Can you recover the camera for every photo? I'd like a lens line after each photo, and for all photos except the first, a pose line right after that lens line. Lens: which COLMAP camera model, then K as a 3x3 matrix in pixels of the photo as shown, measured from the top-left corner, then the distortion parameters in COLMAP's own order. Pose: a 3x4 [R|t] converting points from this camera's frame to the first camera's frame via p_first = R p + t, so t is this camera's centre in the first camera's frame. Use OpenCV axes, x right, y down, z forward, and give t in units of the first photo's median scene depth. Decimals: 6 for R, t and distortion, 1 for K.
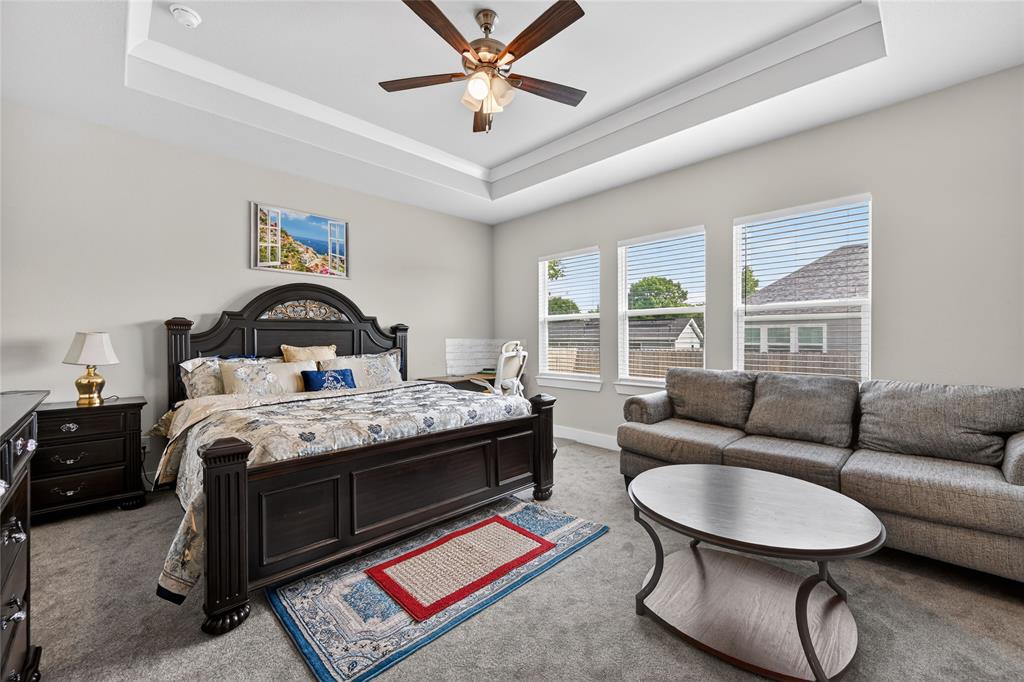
lens RADIAL K [[400.8, 0, 517.4], [0, 400.8, 339.4], [0, 0, 1]] dist [0.003694, 0.000414]
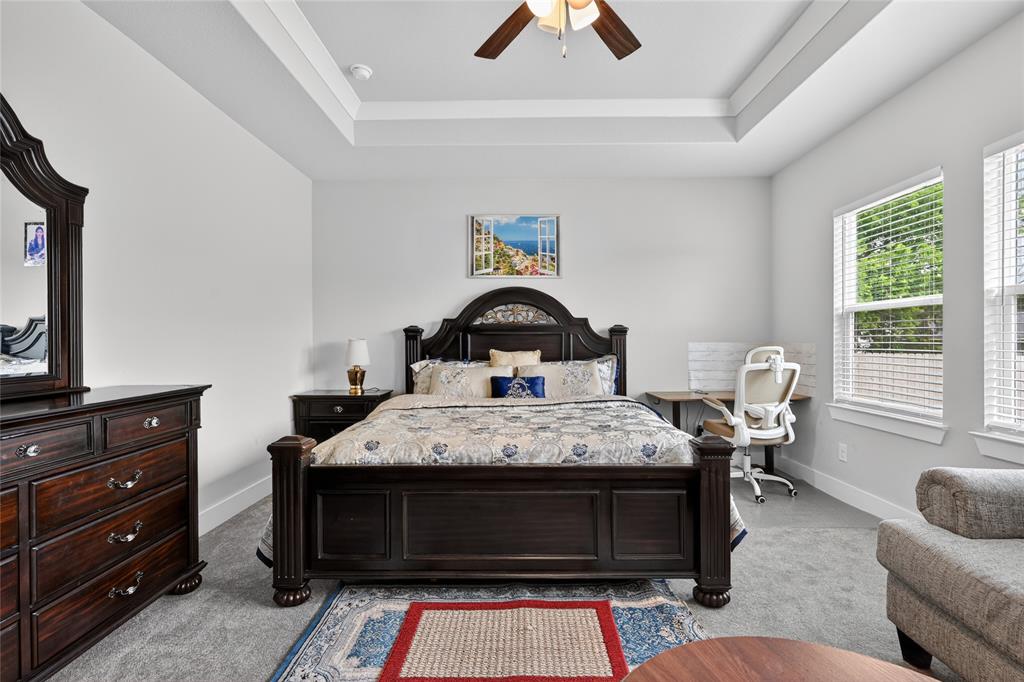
lens RADIAL K [[447.3, 0, 515.0], [0, 447.3, 344.0], [0, 0, 1]] dist [0.002314, 0.001060]
pose [[0.713555, 0.003038, -0.700592, 0.282769], [0.003037, 0.999968, 0.007429, -0.009303], [0.700592, -0.007429, 0.713523, 0.253540]]
